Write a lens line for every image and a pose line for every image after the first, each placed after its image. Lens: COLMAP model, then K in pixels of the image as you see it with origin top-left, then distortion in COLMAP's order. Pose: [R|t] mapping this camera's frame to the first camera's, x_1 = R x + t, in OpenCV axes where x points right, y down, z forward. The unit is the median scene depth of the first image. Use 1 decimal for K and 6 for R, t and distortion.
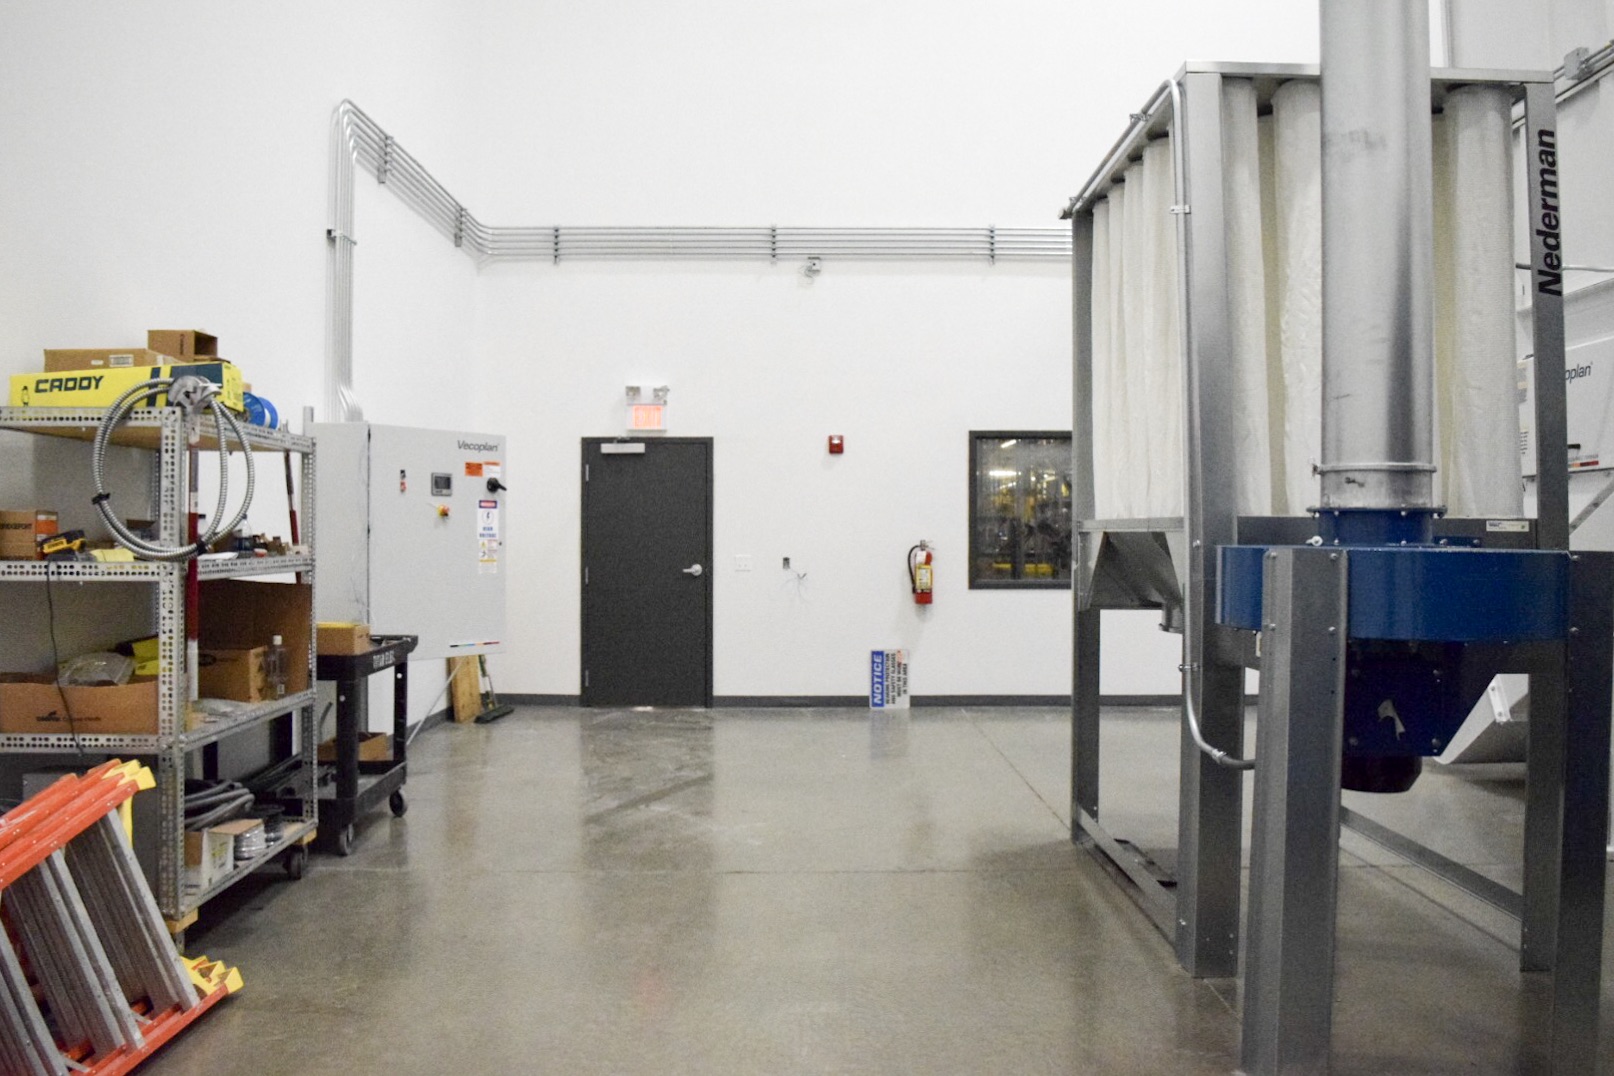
lens RADIAL K [[1311.5, 0, 806.0], [0, 1311.5, 524.9], [0, 0, 1]] dist [-0.097649, 0.027871]
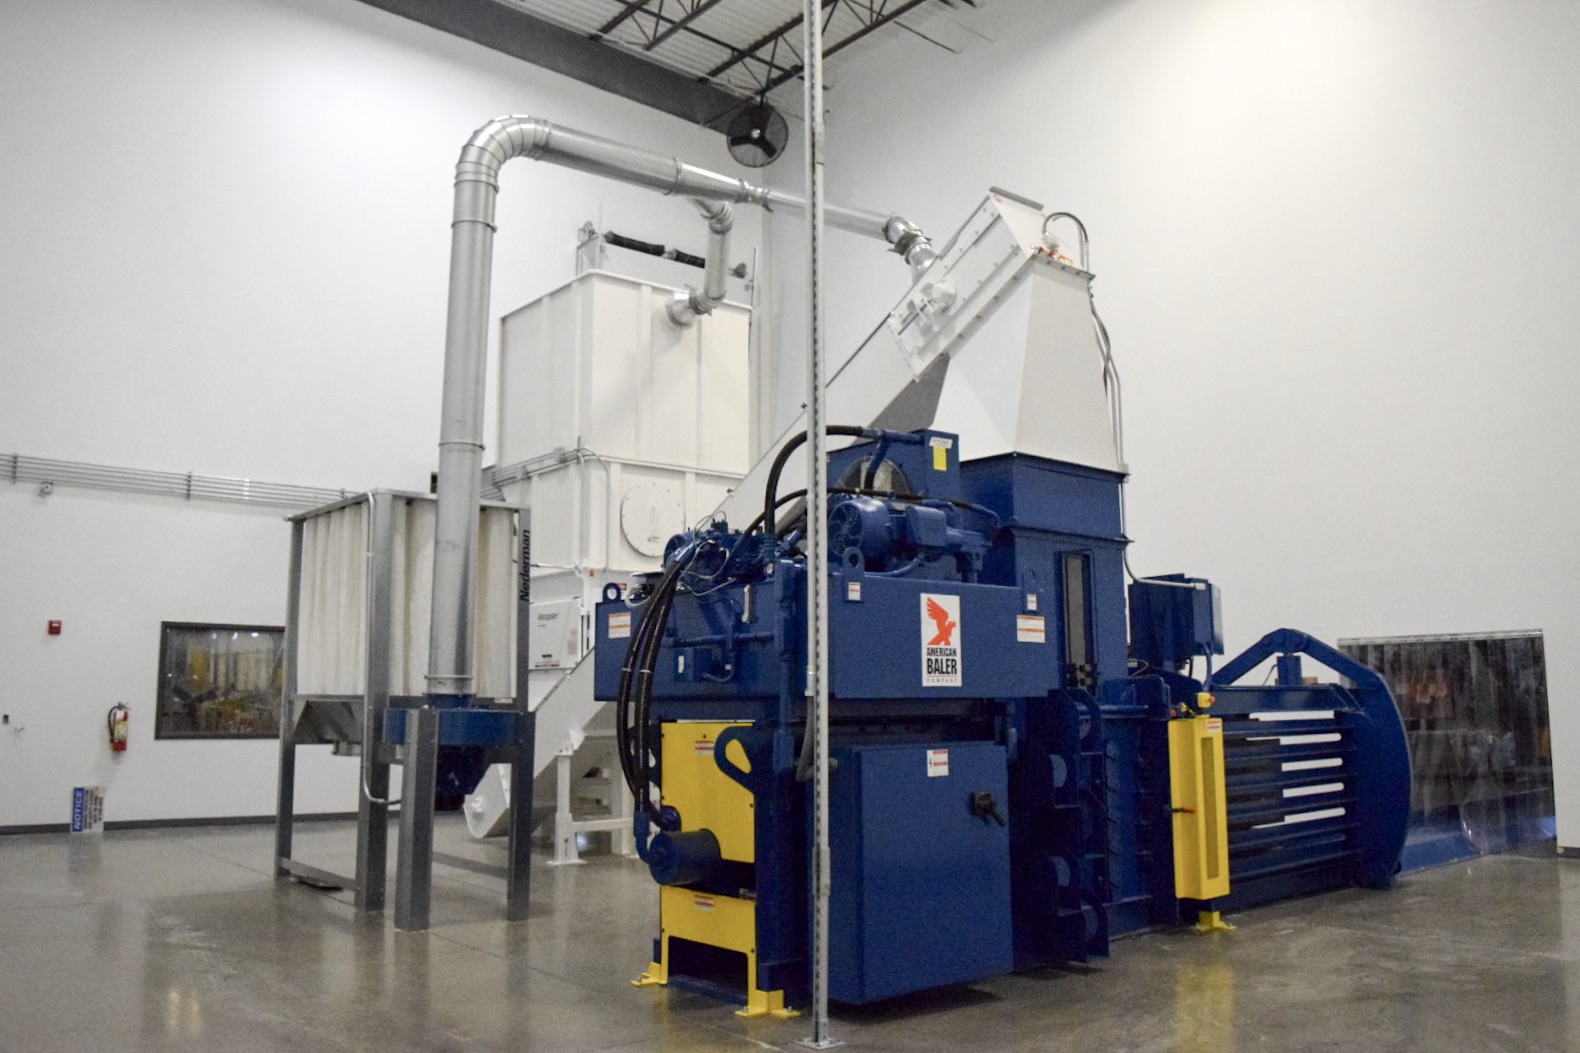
lens RADIAL K [[1283.9, 0, 781.9], [0, 1283.9, 518.9], [0, 0, 1]] dist [-0.097649, 0.027871]
pose [[0.779759, 0.089455, 0.619656, -0.363009], [-0.006417, 0.990830, -0.134962, -0.011904], [-0.626047, 0.101261, 0.773182, -0.794348]]
